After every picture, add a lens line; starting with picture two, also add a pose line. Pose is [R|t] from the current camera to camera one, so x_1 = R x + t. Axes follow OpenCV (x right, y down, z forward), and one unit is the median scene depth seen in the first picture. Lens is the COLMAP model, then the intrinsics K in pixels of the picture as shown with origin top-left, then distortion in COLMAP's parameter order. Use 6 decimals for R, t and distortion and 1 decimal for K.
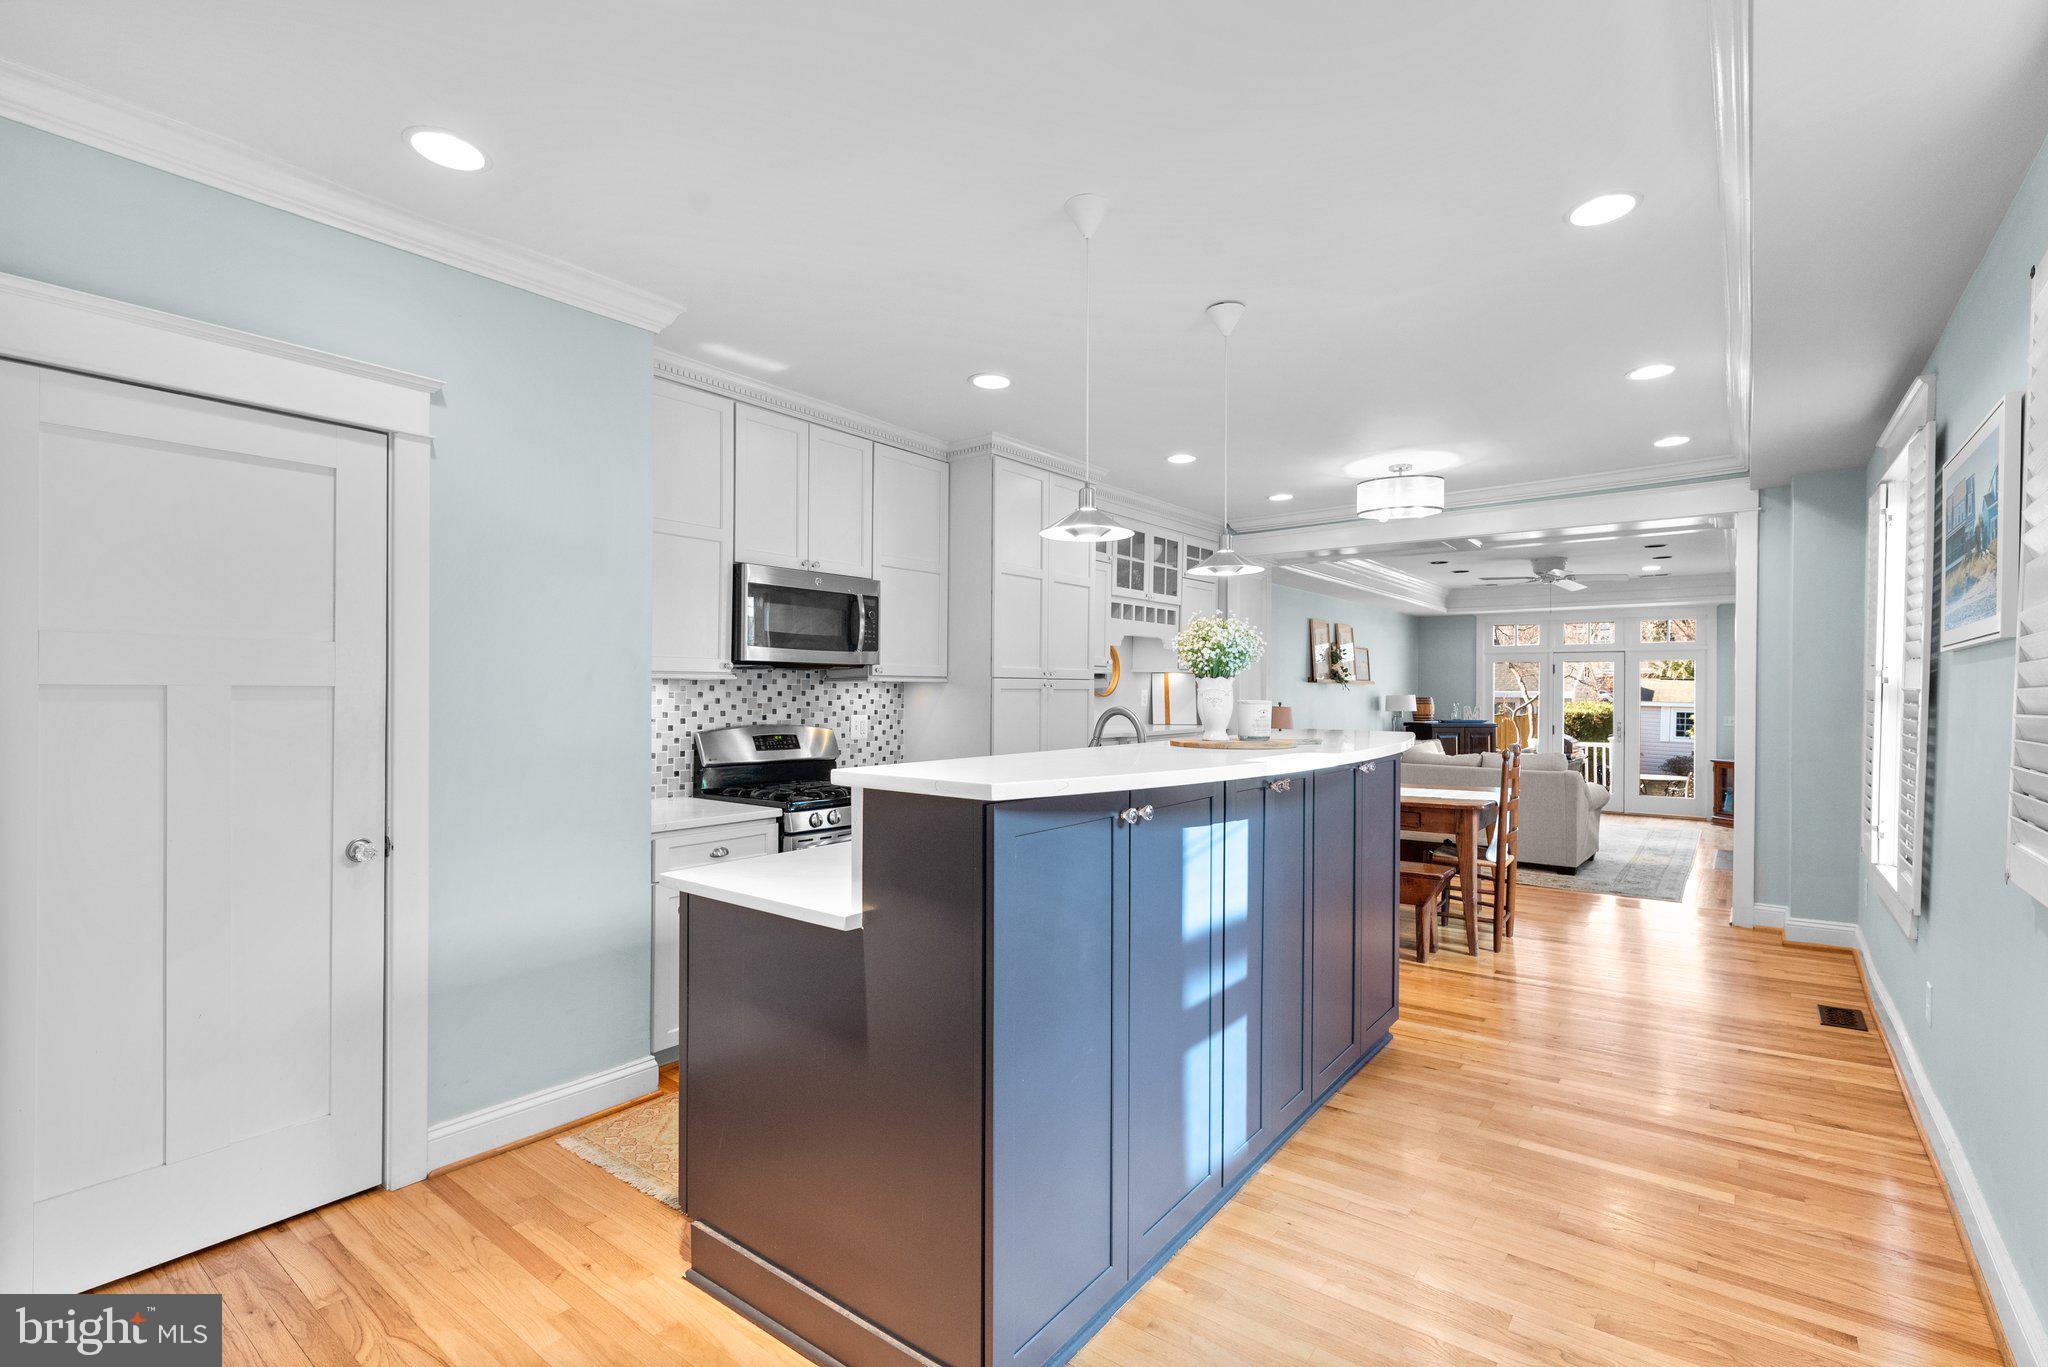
lens RADIAL K [[924.7, 0, 1031.7], [0, 924.7, 689.9], [0, 0, 1]] dist [0.002414, -0.000245]
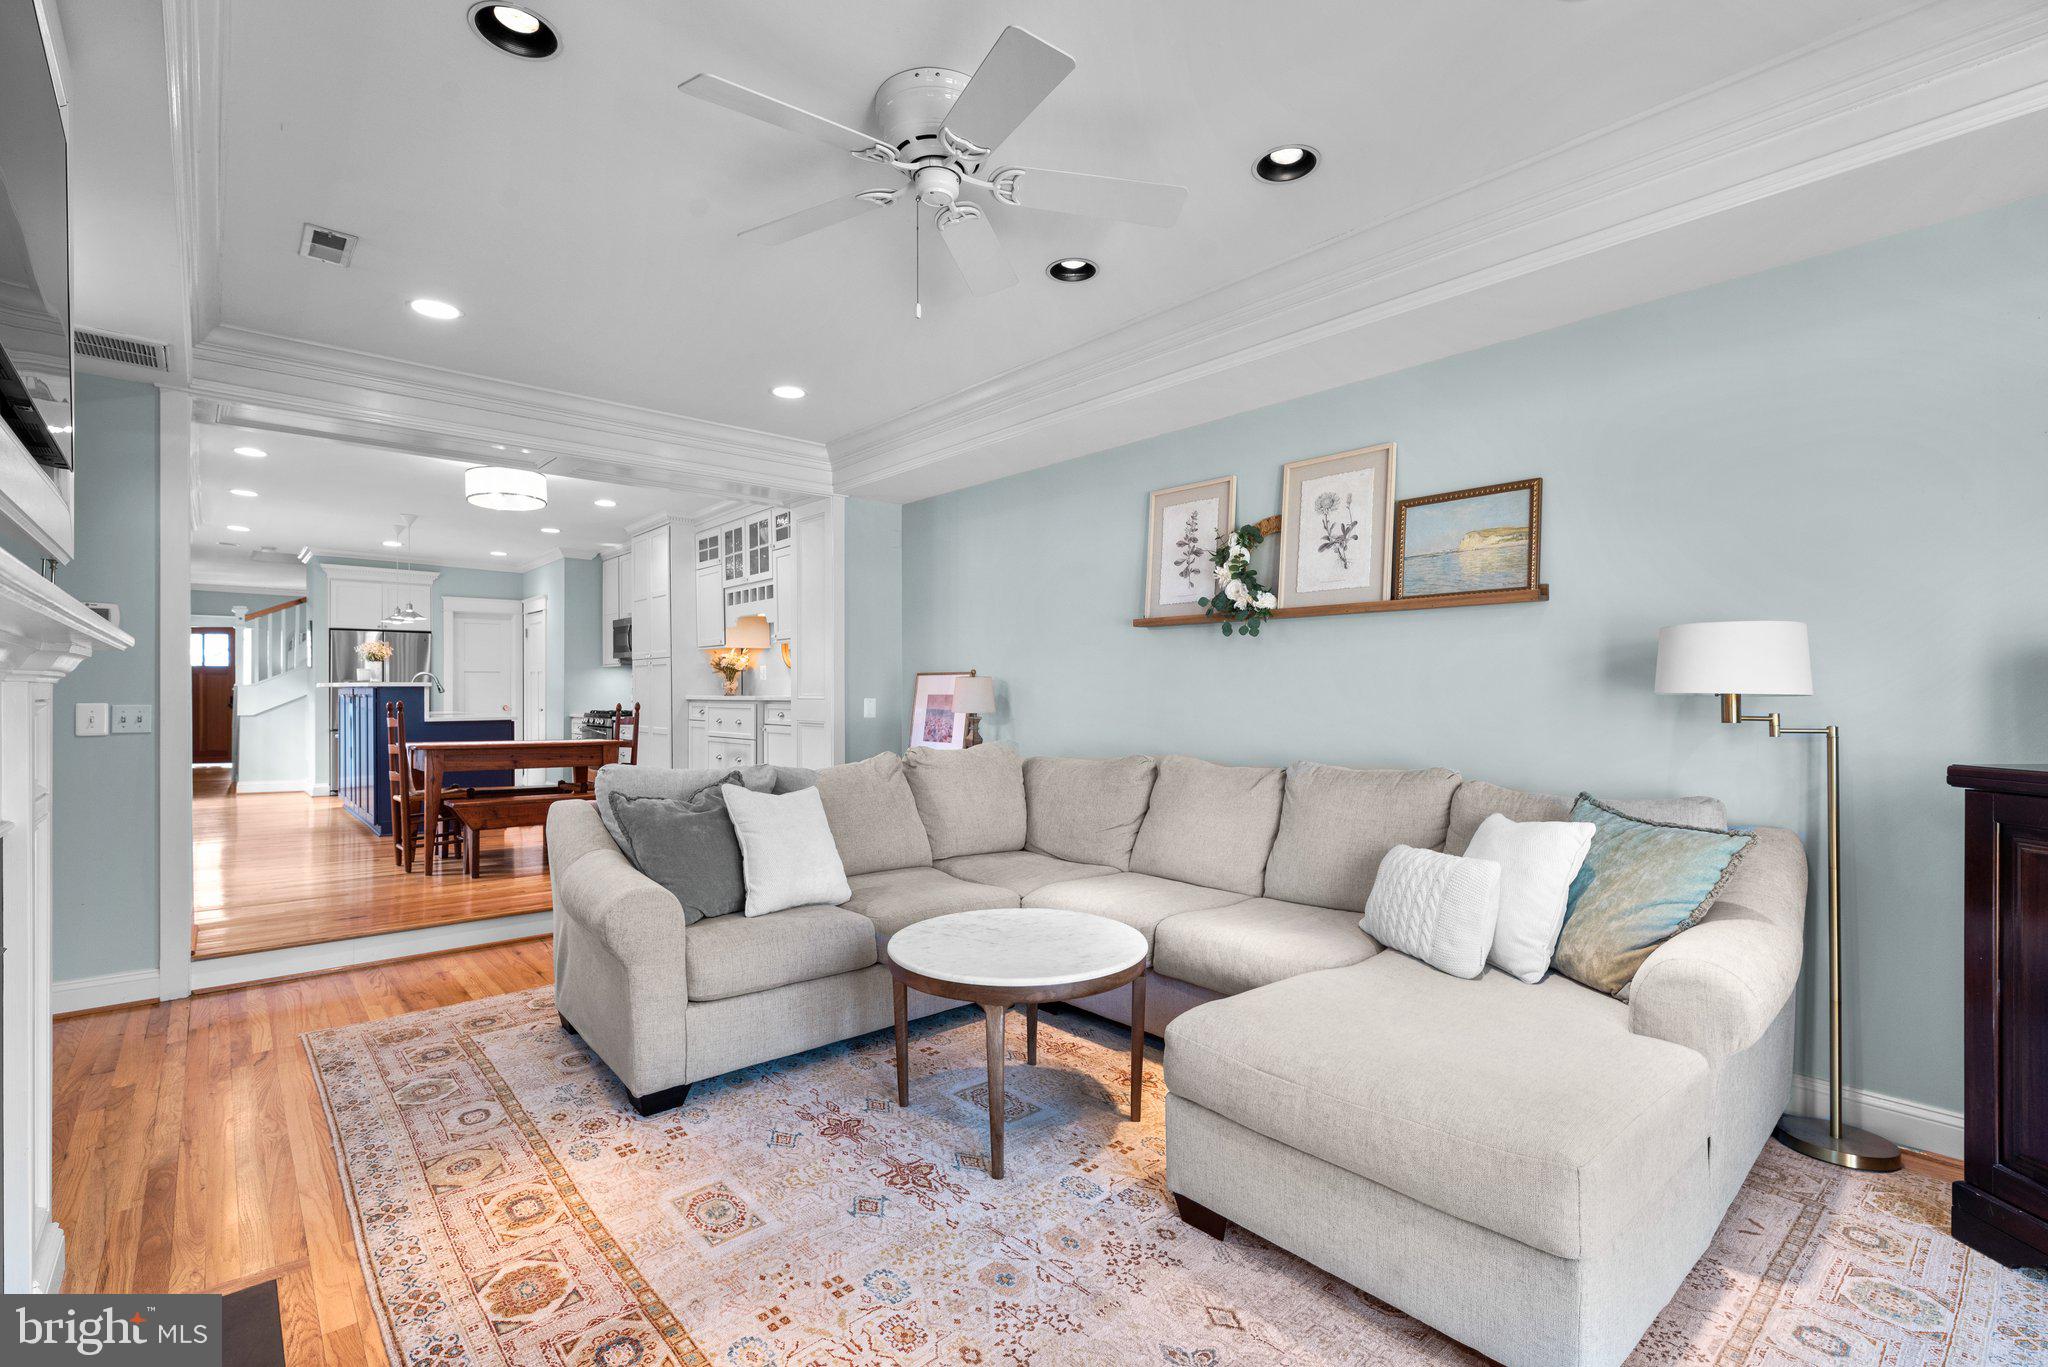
lens RADIAL K [[924.7, 0, 1023.6], [0, 924.7, 693.6], [0, 0, 1]] dist [0.002414, -0.000245]
pose [[-0.194693, -0.003438, -0.980858, 1.155841], [-0.001926, 0.999993, -0.003122, 0.040987], [0.980862, 0.001282, -0.194699, 1.527821]]
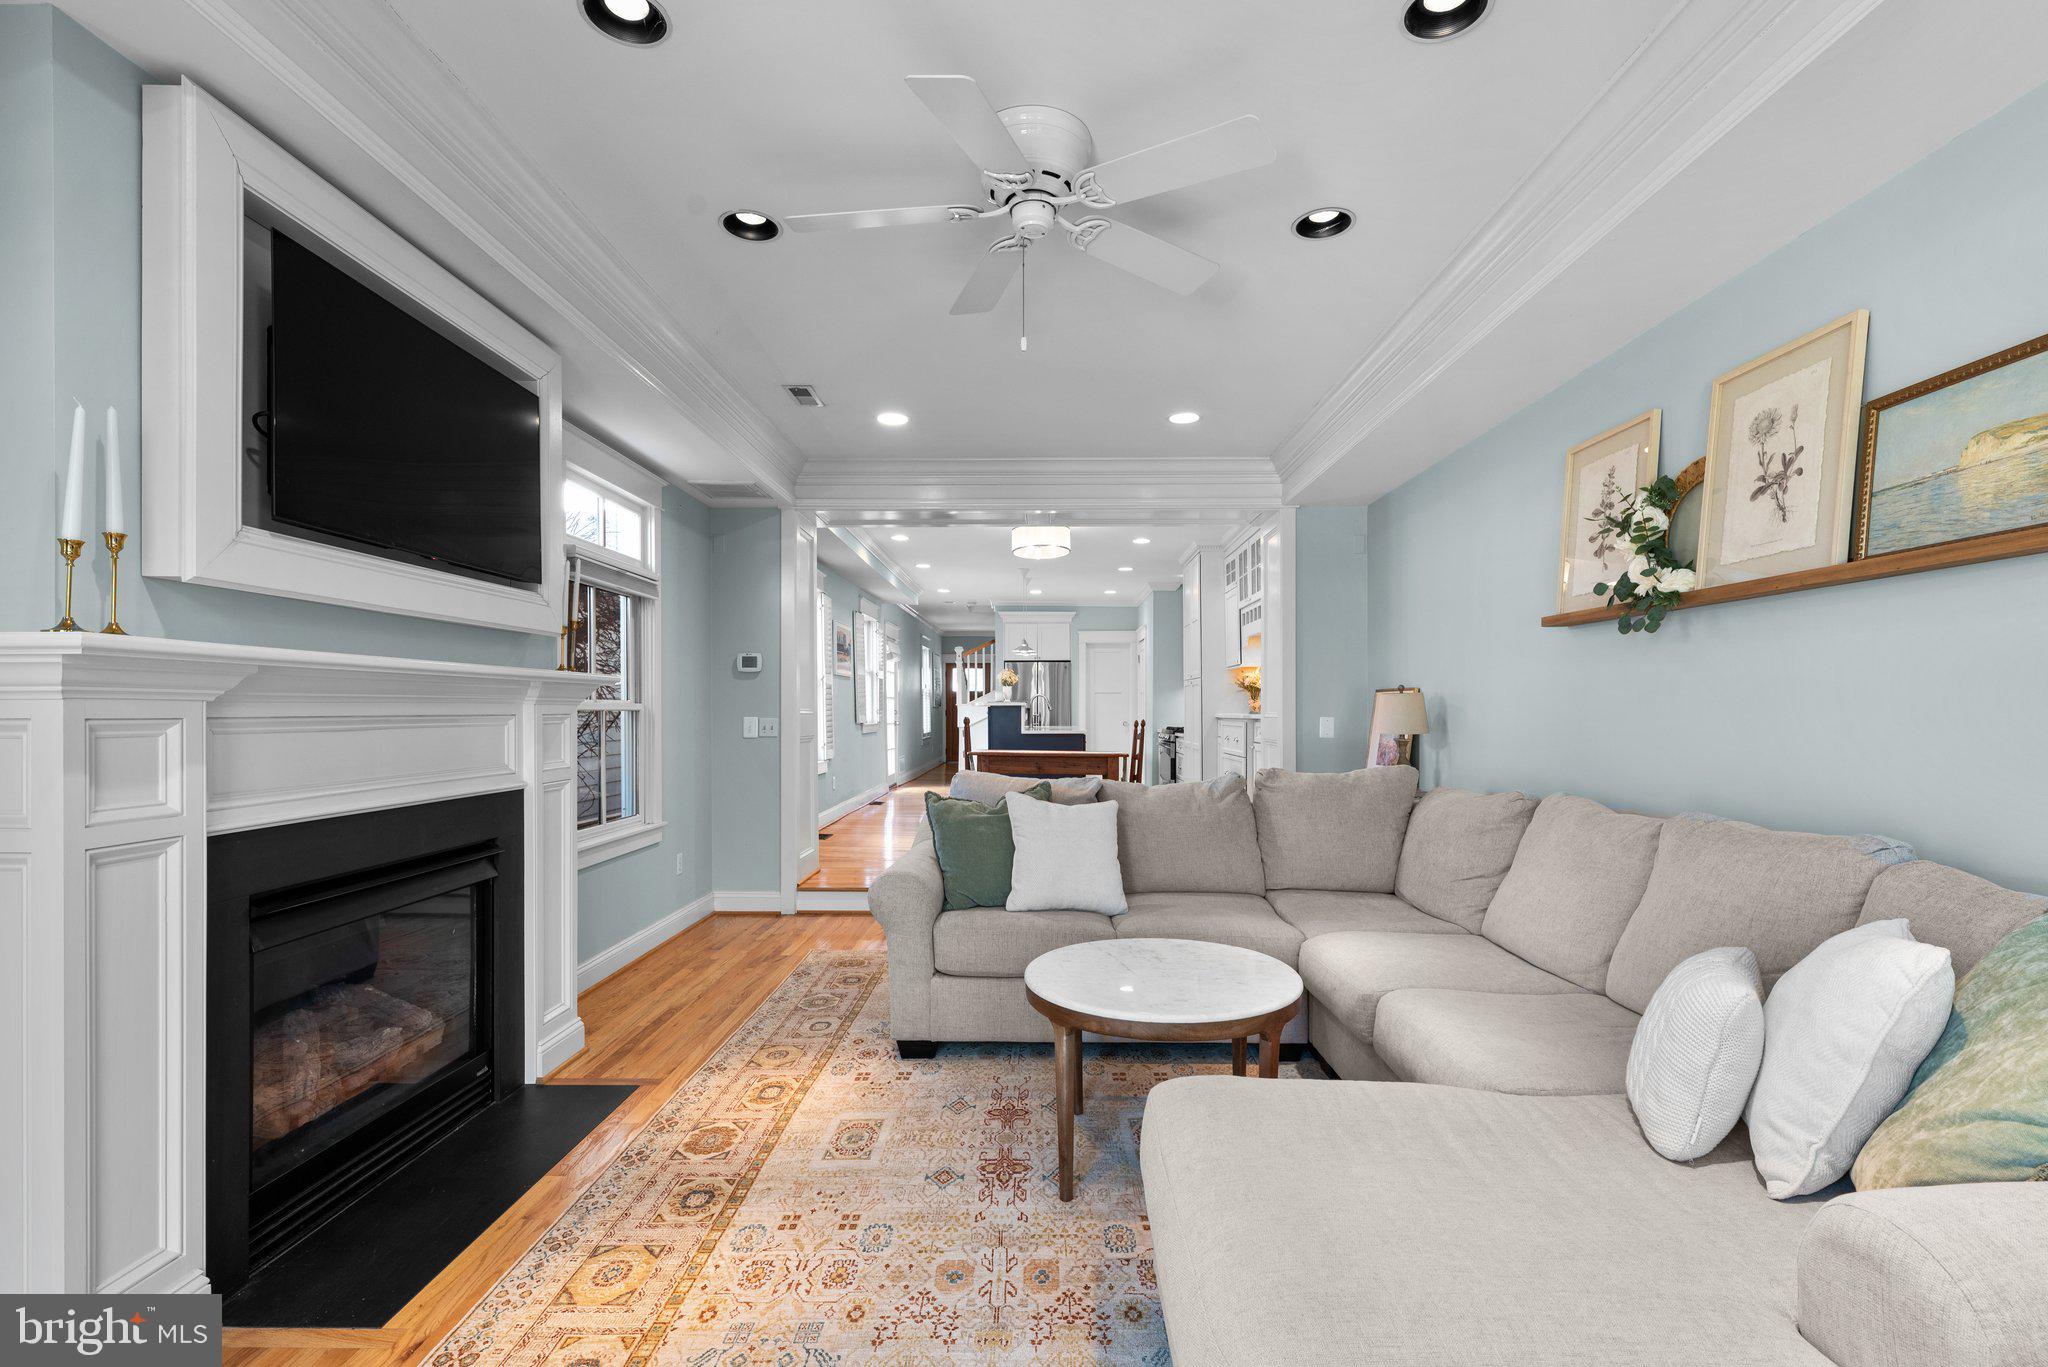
lens RADIAL K [[924.7, 0, 1020.0], [0, 924.7, 717.6], [0, 0, 1]] dist [0.002414, -0.000245]
pose [[-0.806132, -0.000104, -0.591735, 1.026531], [-0.004661, 0.999970, 0.006174, 0.039639], [0.591717, 0.007736, -0.806109, 1.729938]]
